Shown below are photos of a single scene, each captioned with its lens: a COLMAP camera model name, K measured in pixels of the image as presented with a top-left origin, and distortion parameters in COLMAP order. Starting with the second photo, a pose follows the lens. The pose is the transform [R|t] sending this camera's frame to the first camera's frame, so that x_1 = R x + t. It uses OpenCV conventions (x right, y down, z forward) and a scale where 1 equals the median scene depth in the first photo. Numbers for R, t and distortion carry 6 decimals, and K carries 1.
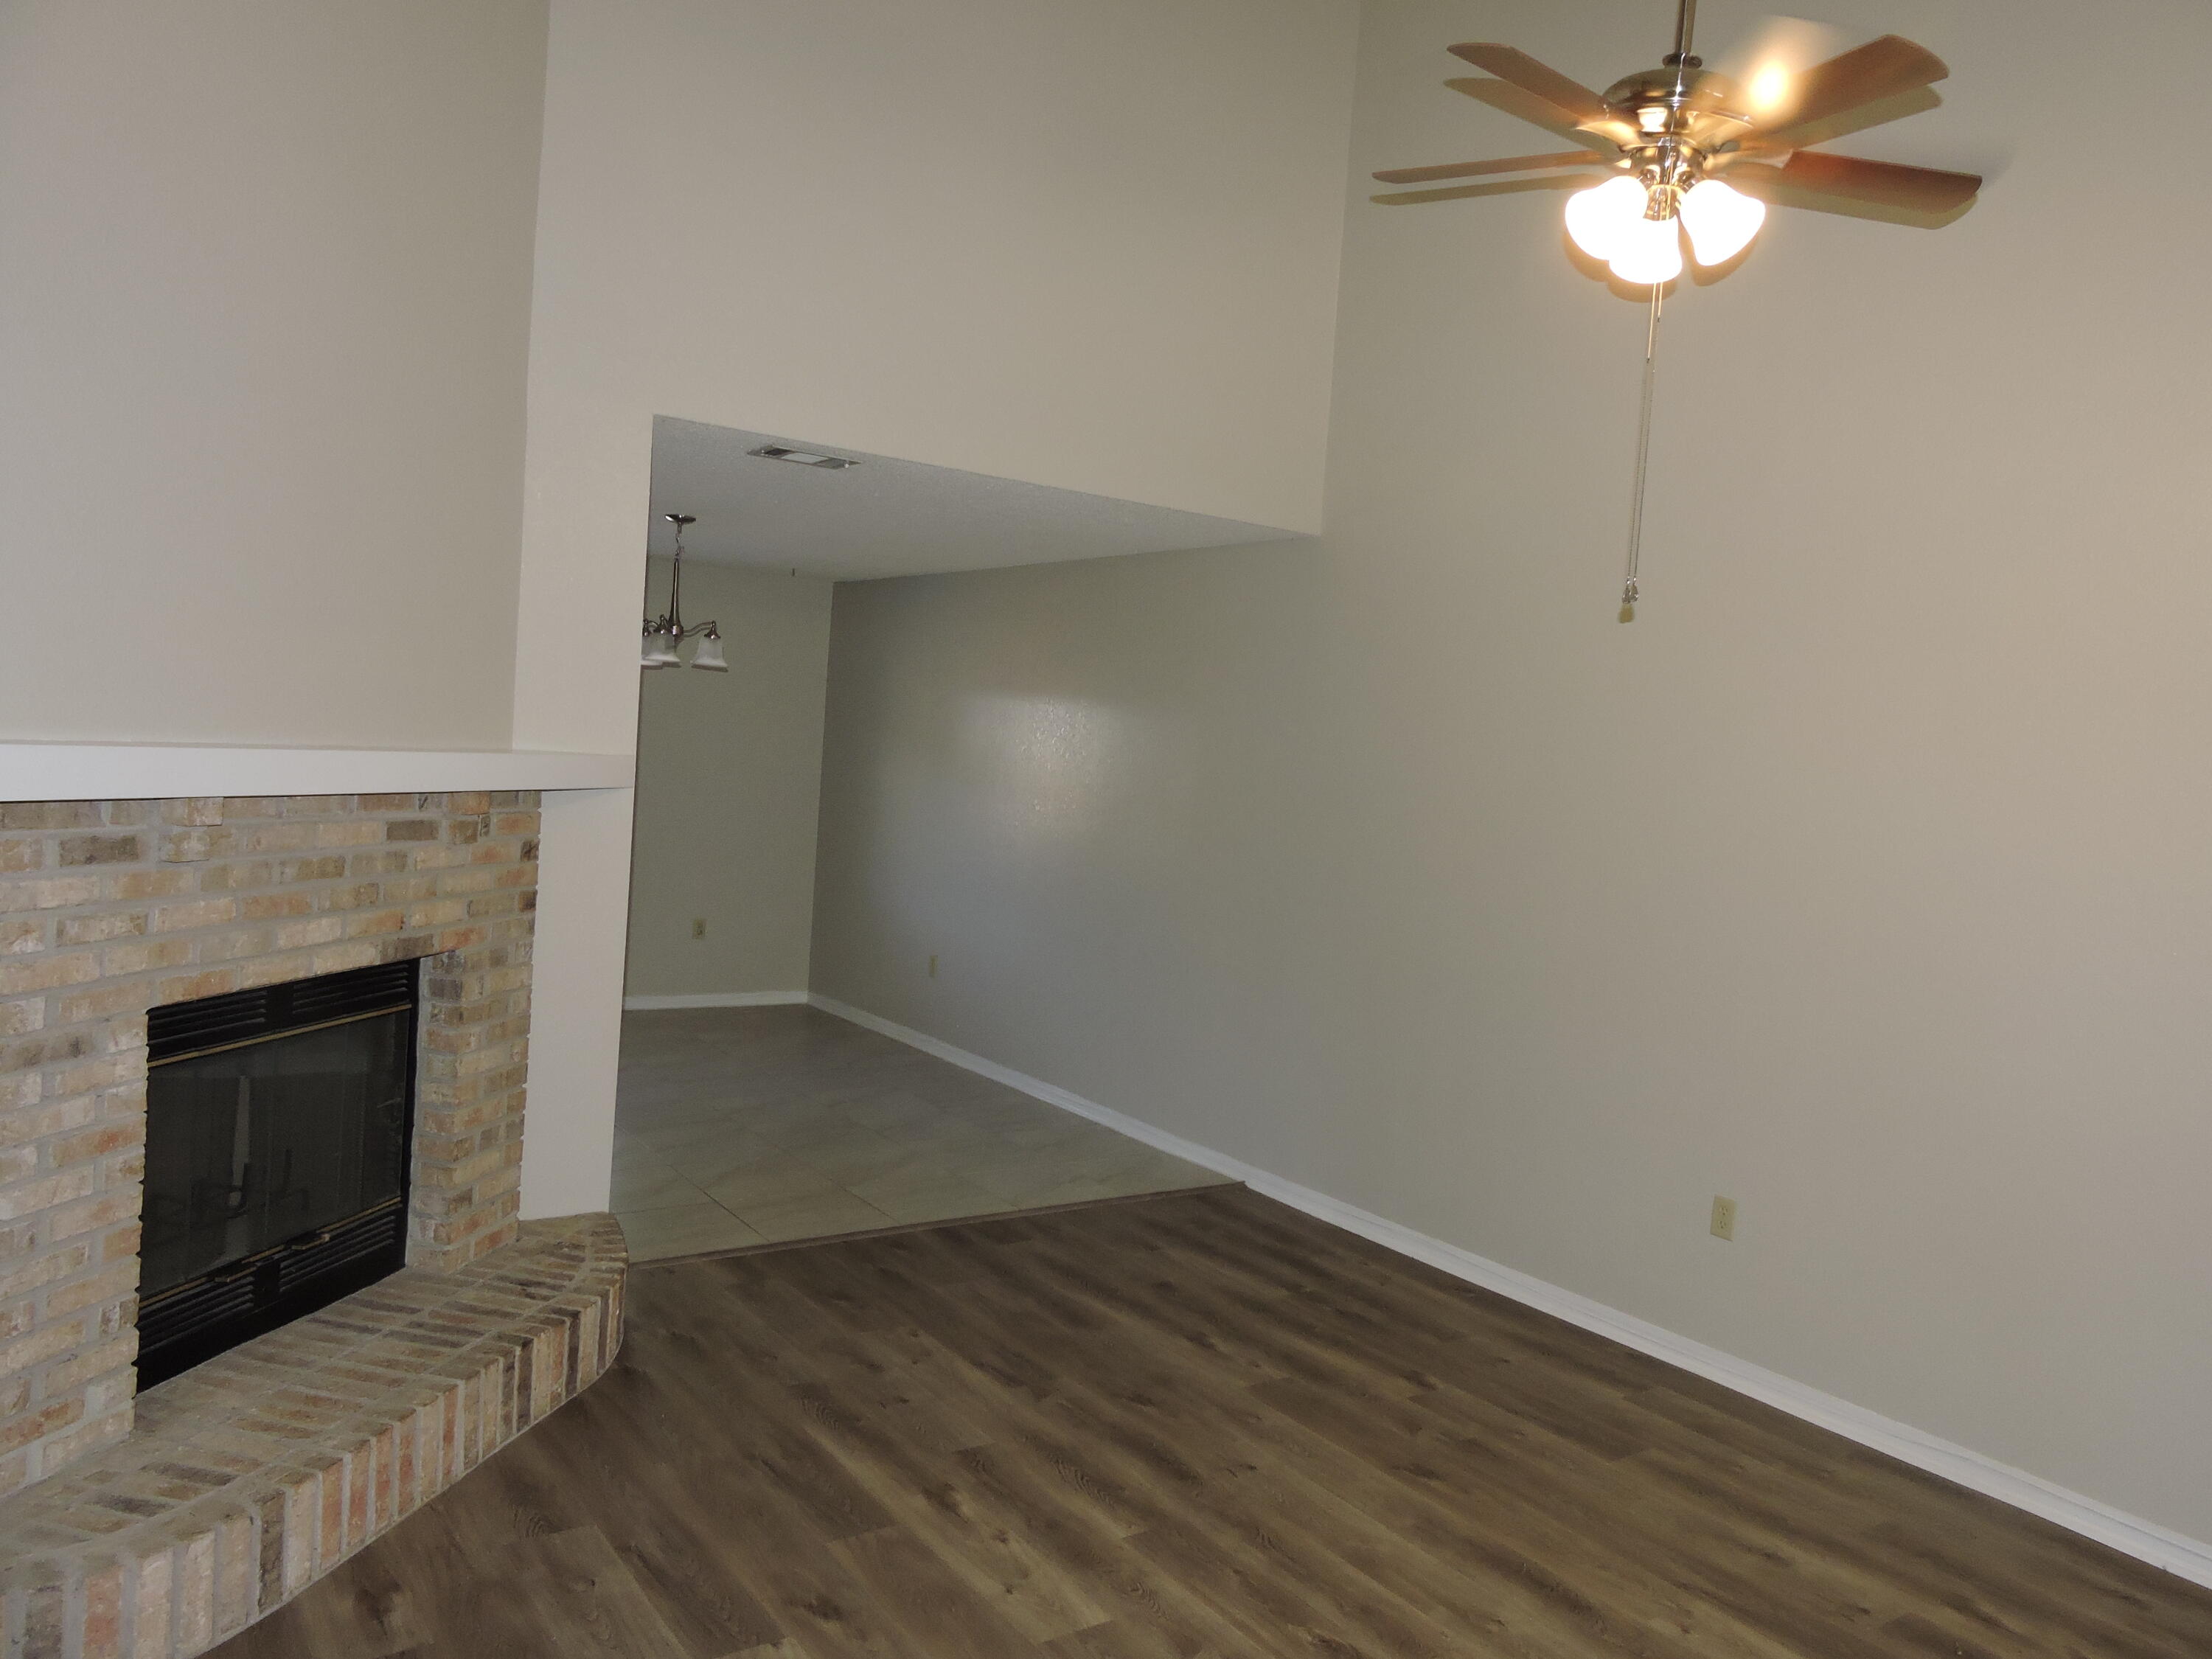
lens RADIAL K [[1590.2, 0, 1114.8], [0, 1590.2, 831.5], [0, 0, 1]] dist [0.011670, -0.009983]
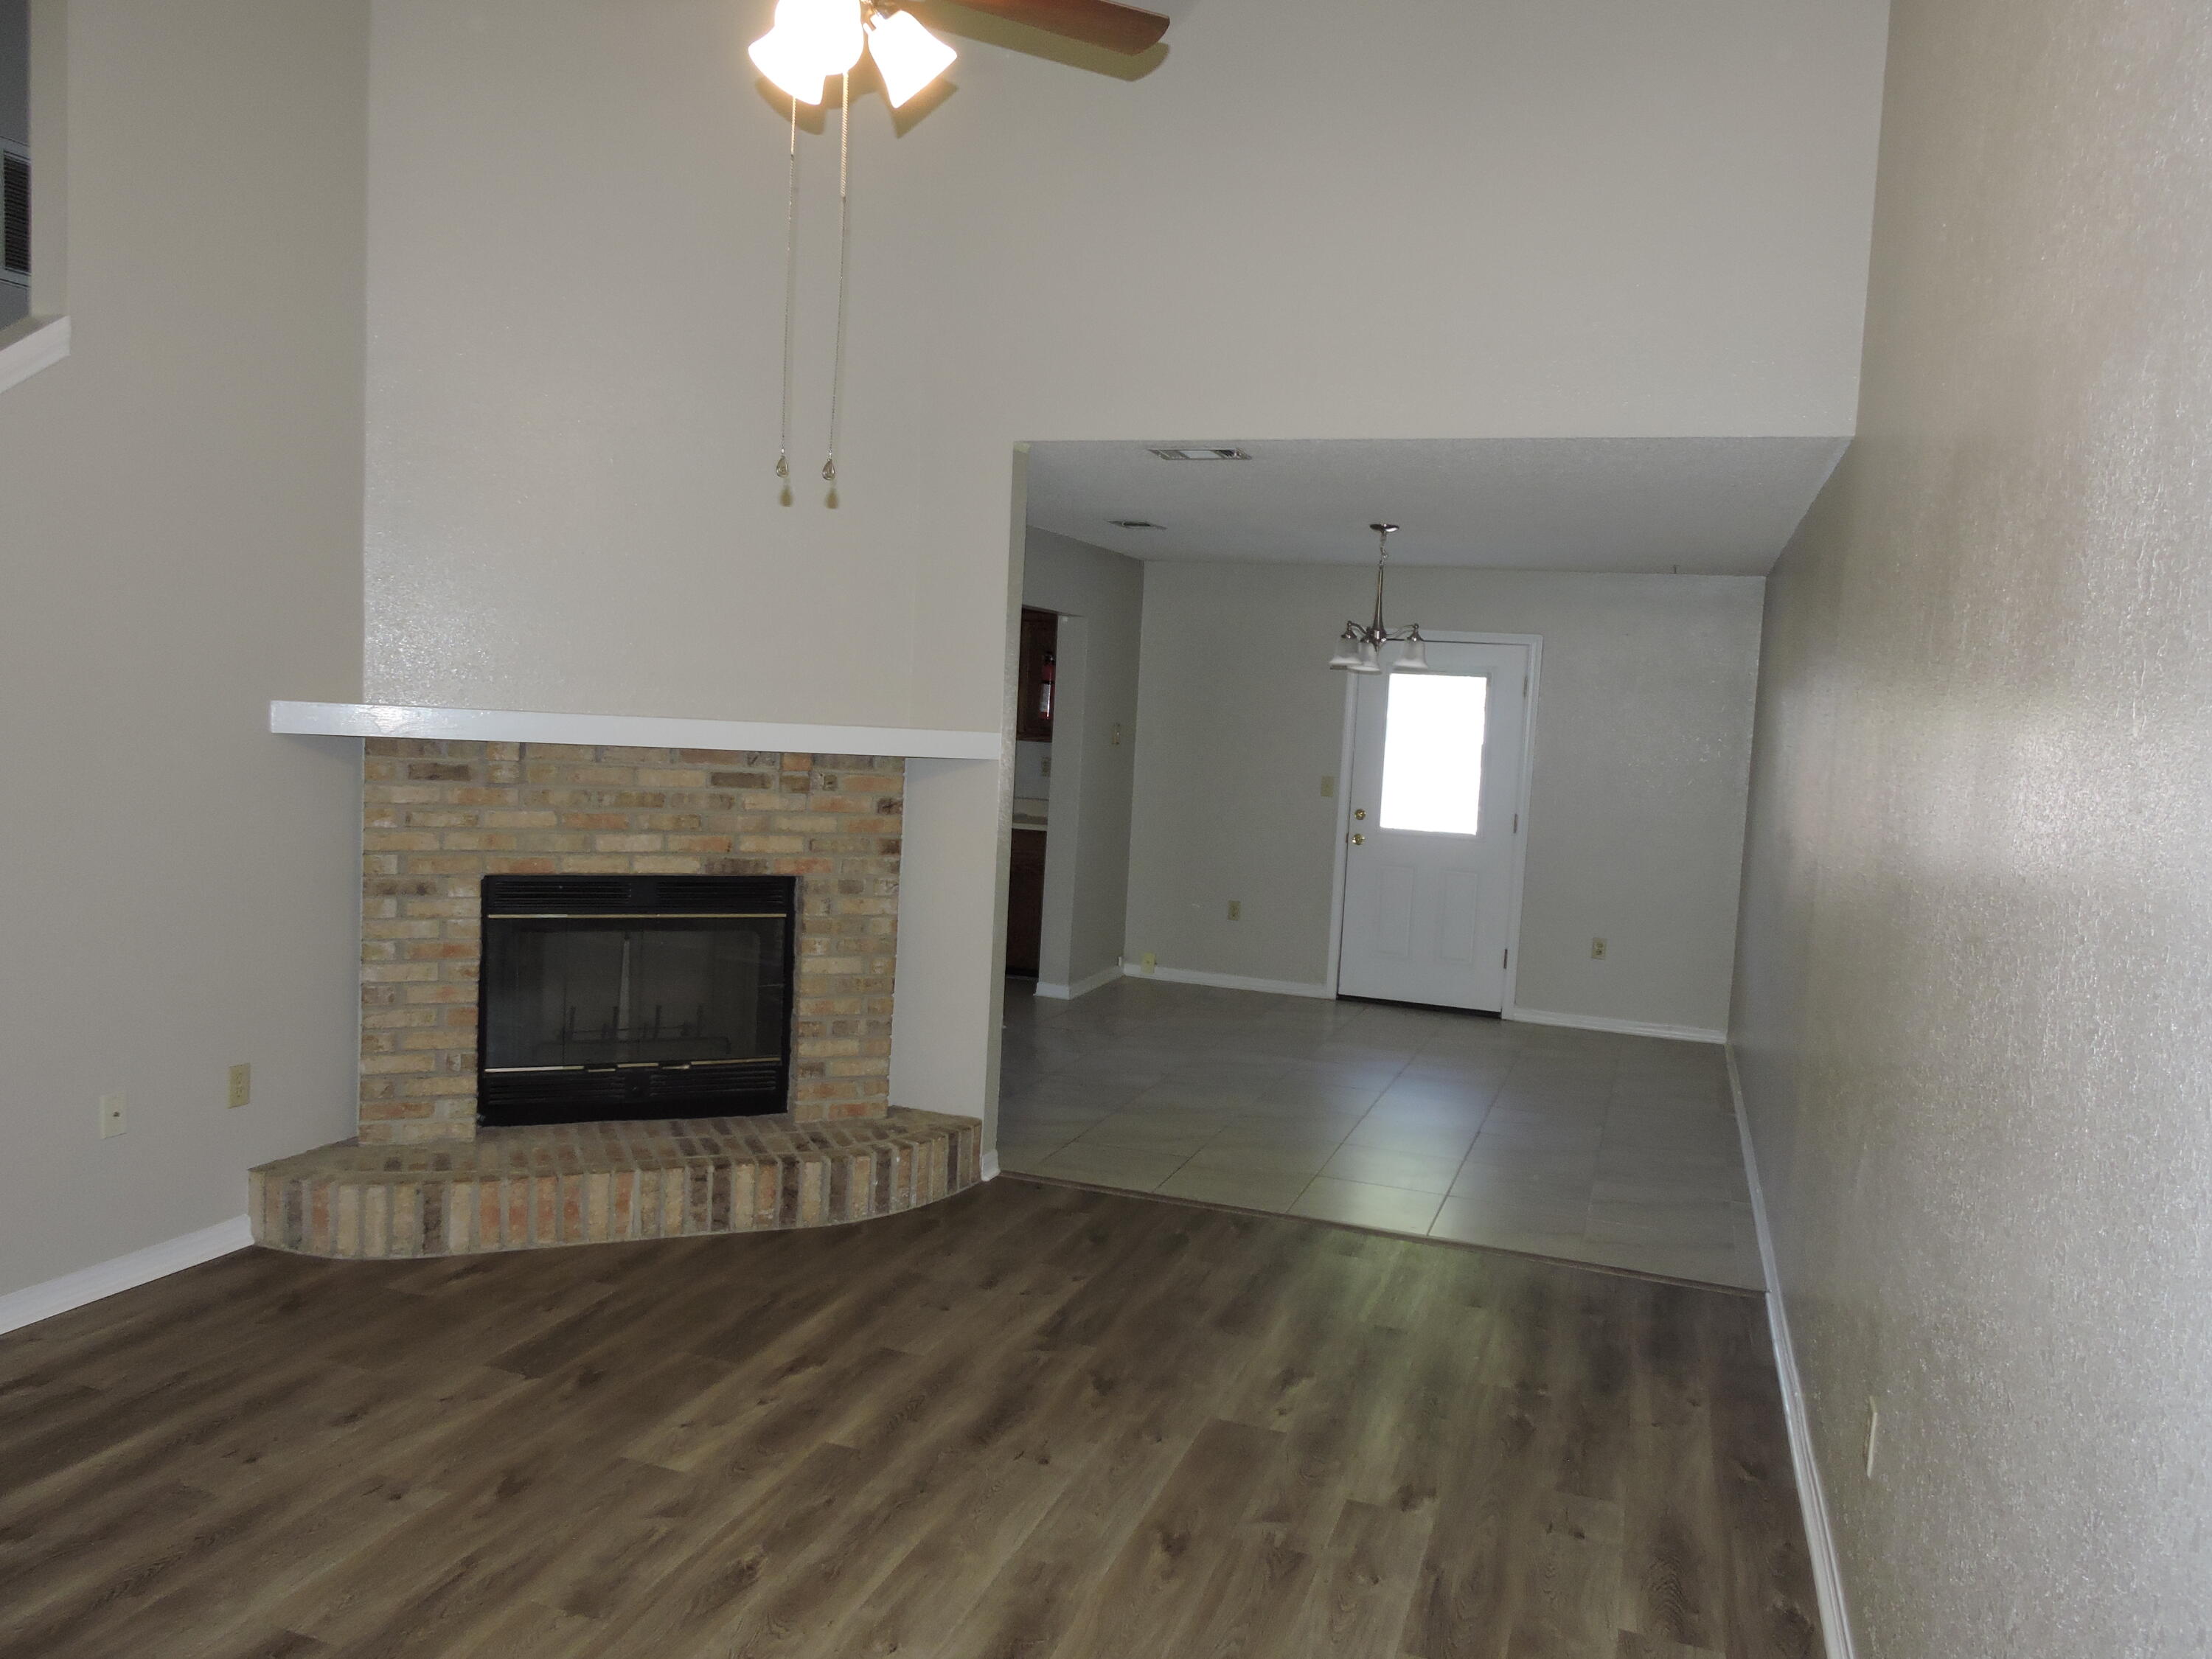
lens RADIAL K [[1590.2, 0, 1108.8], [0, 1590.2, 835.5], [0, 0, 1]] dist [0.011670, -0.009983]
pose [[0.574618, 0.027408, -0.817963, 0.892203], [-0.056142, 0.998405, -0.005985, 0.038502], [0.816494, 0.049361, 0.575240, 0.494923]]
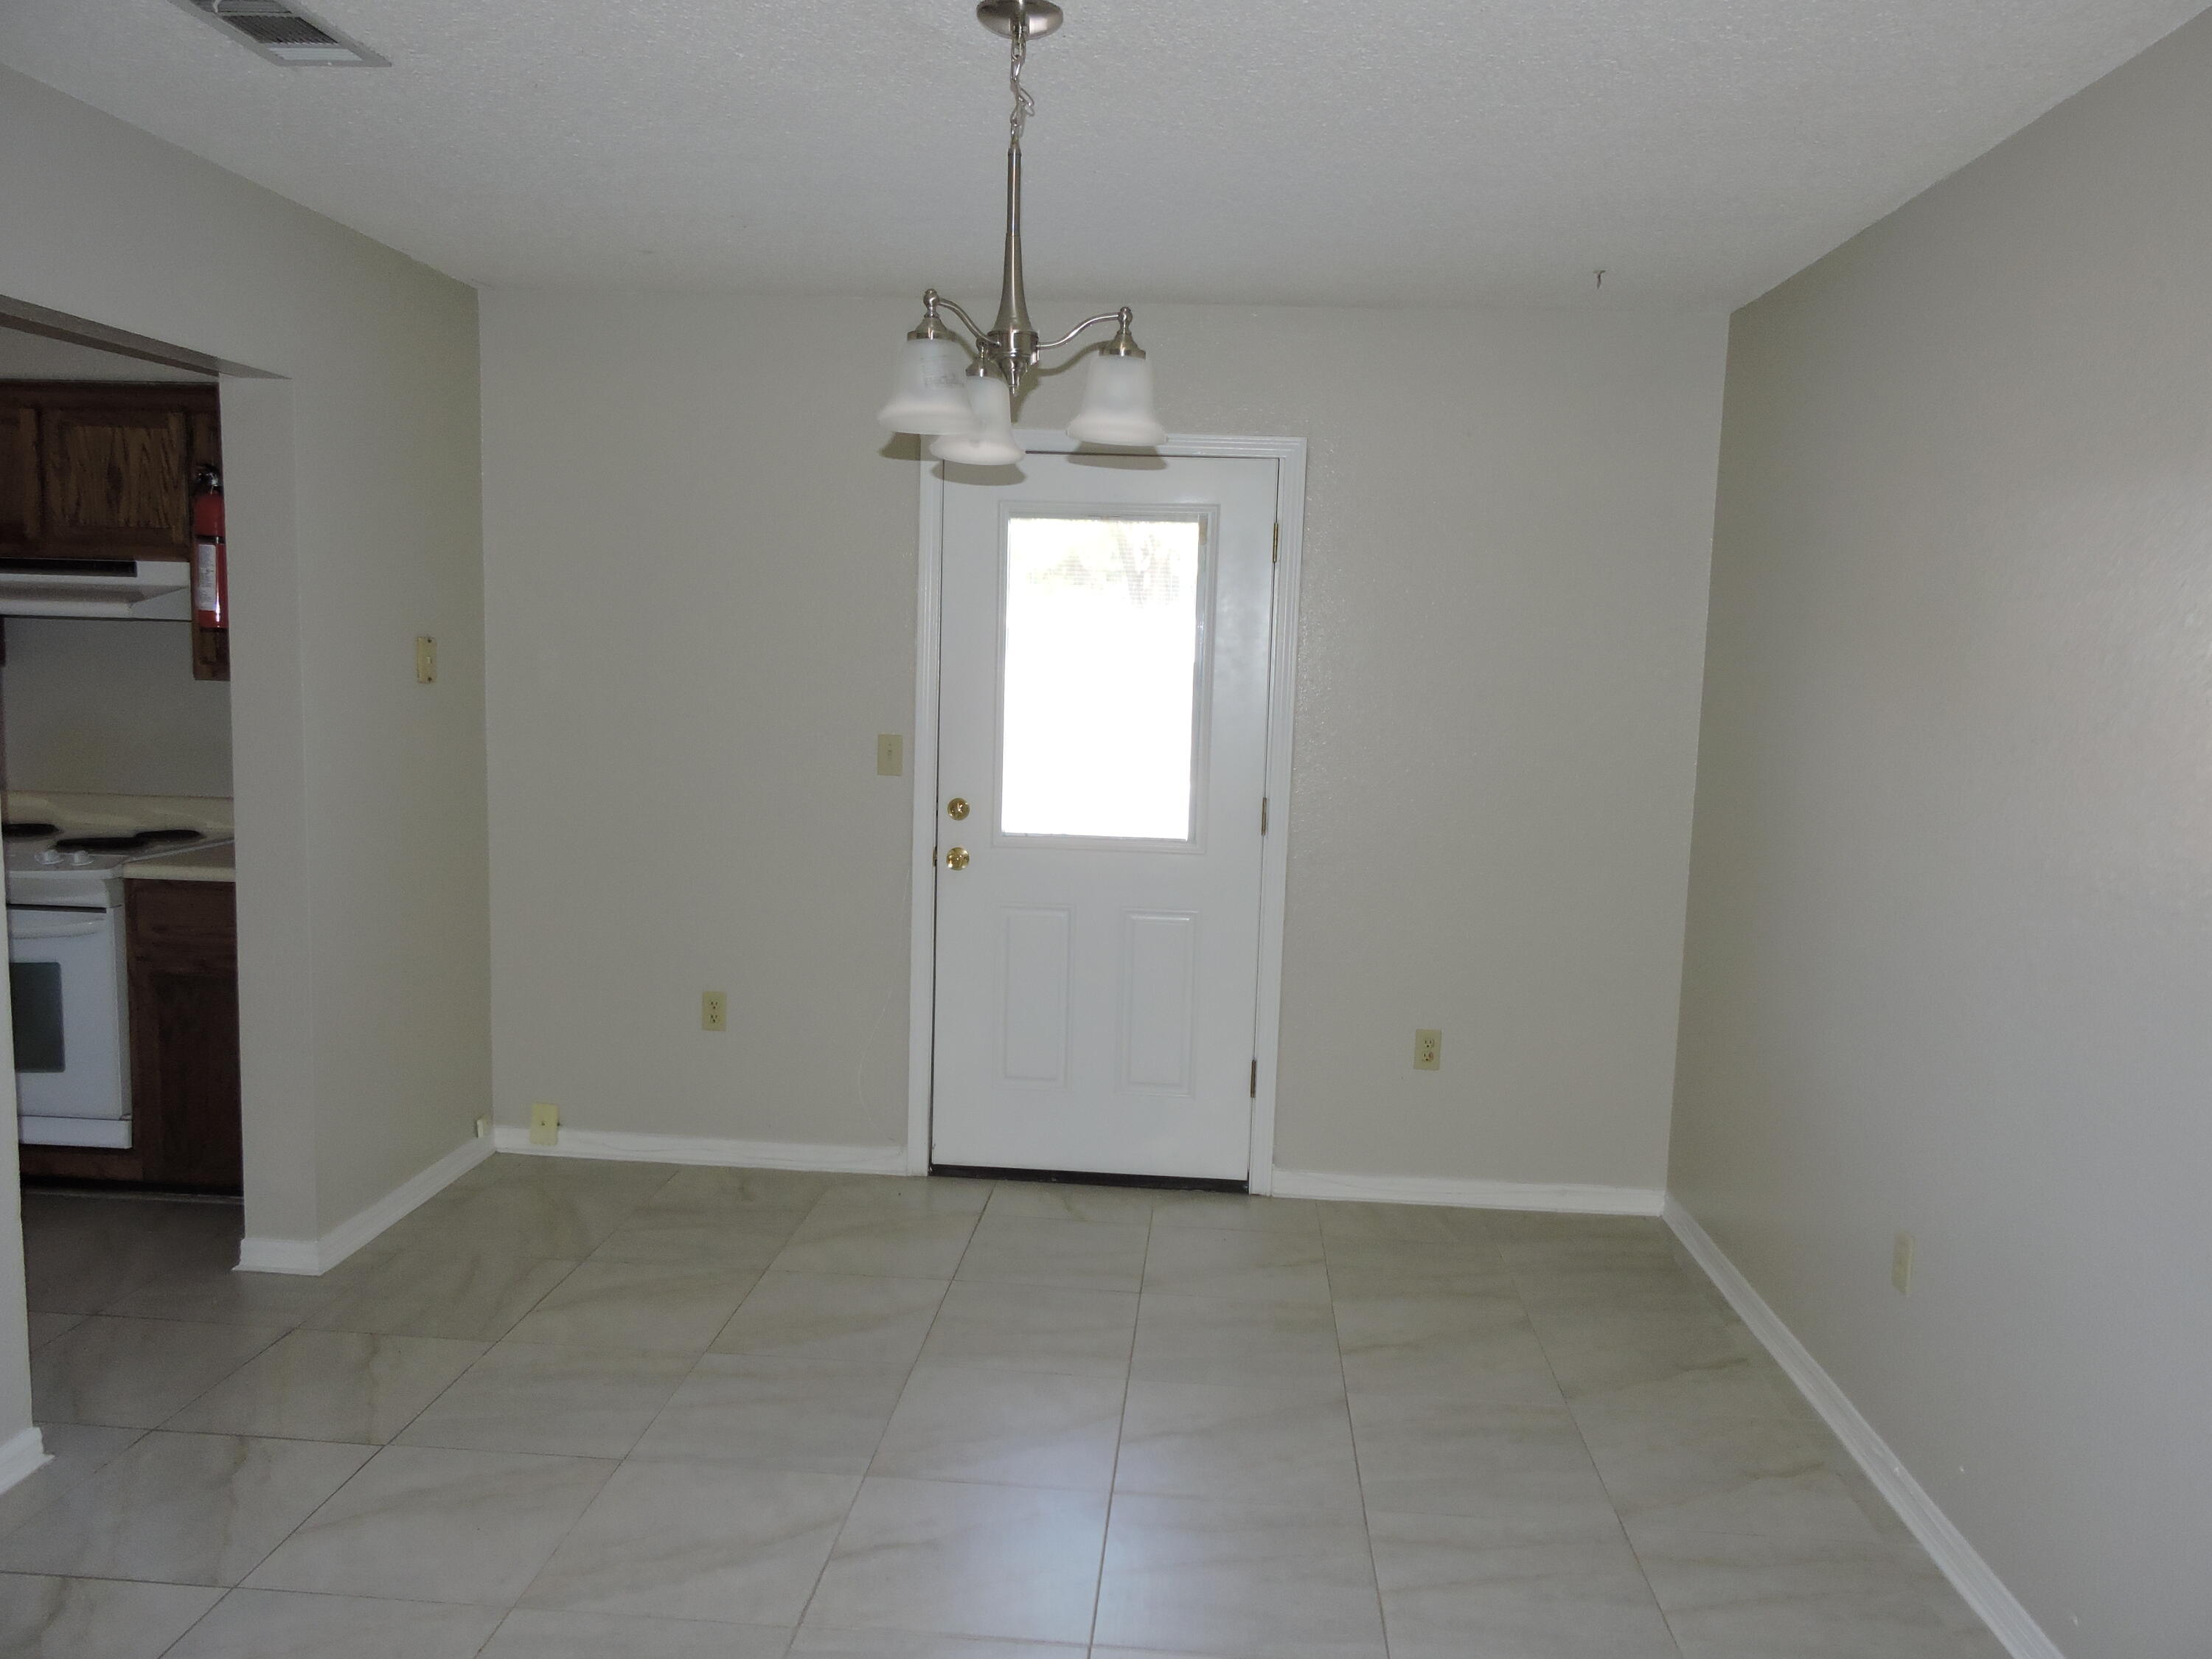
lens RADIAL K [[1590.2, 0, 1112.2], [0, 1590.2, 835.7], [0, 0, 1]] dist [0.011670, -0.009983]
pose [[0.774604, 0.027537, -0.631847, -0.059315], [-0.009366, 0.999442, 0.032075, -0.052480], [0.632377, -0.018928, 0.774429, 1.377514]]
